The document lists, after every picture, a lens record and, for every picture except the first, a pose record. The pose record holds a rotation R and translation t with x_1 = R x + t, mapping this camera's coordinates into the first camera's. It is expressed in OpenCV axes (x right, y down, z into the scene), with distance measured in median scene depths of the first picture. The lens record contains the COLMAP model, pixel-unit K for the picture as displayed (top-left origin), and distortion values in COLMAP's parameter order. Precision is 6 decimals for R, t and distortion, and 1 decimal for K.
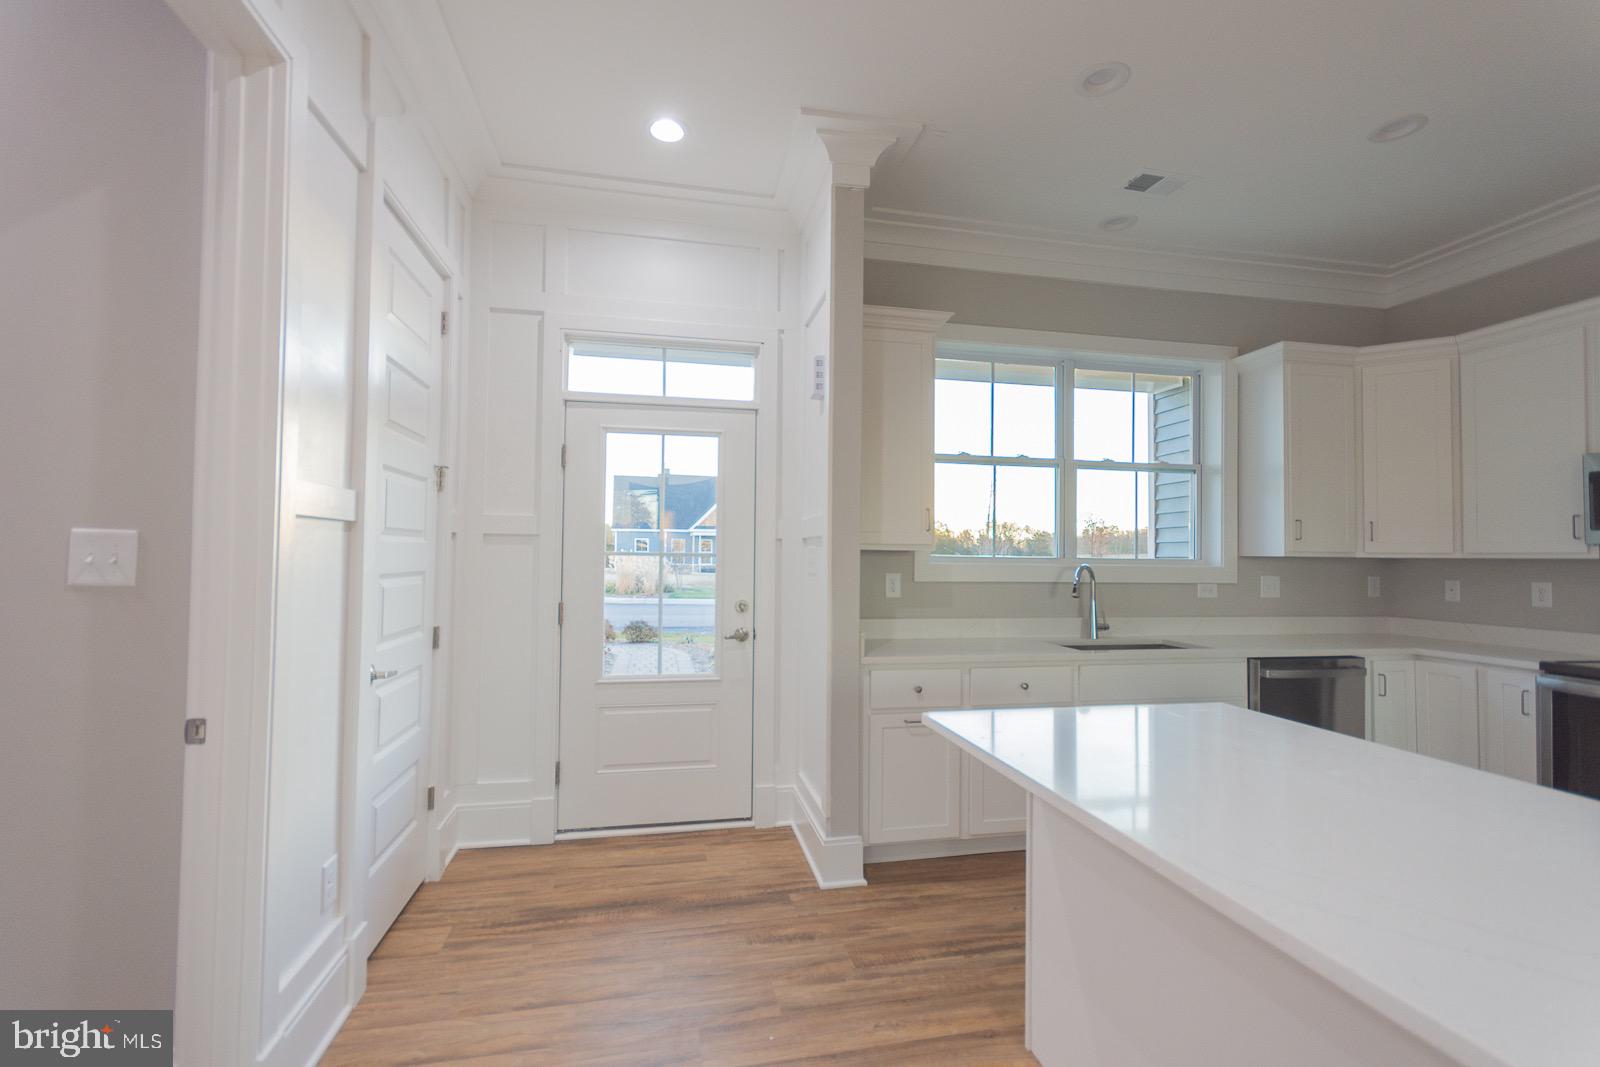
lens RADIAL K [[697.3, 0, 800.1], [0, 697.3, 536.2], [0, 0, 1]] dist [0.008277, -0.003749]
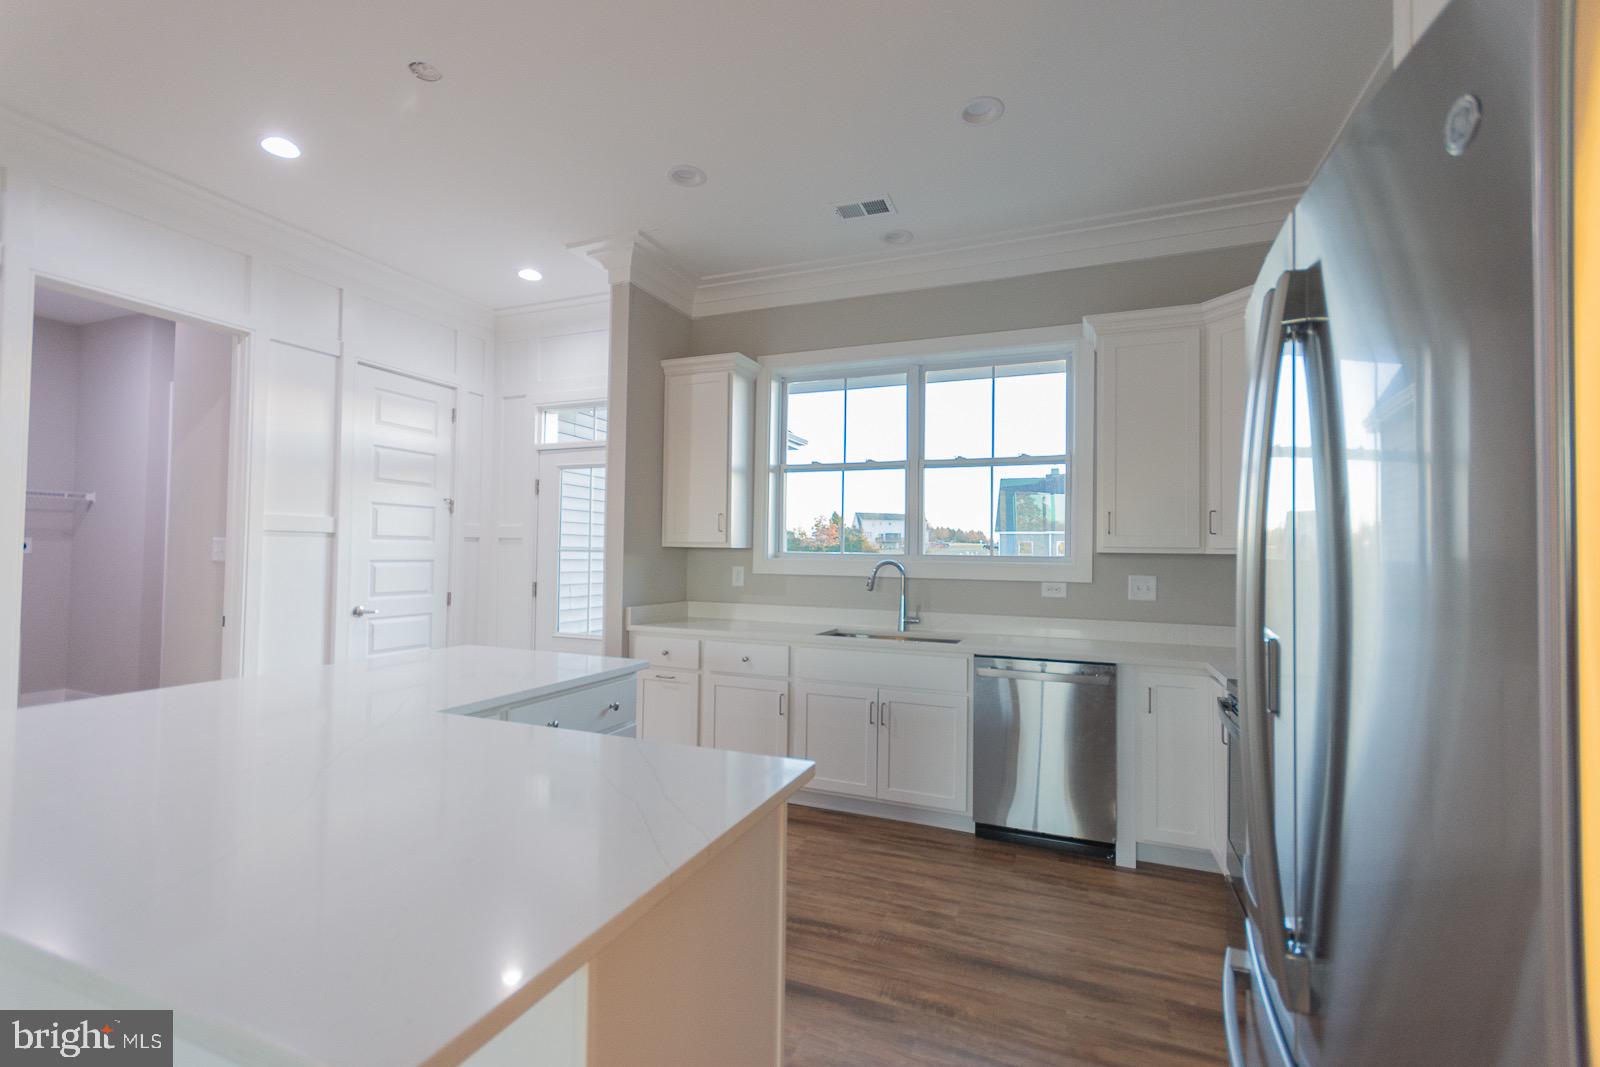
lens RADIAL K [[697.3, 0, 800.1], [0, 697.3, 536.2], [0, 0, 1]] dist [0.008277, -0.003749]
pose [[0.831188, -0.012706, -0.555846, 0.871064], [0.010783, 0.999919, -0.006733, 0.009315], [0.555887, -0.000398, 0.831258, 0.038650]]
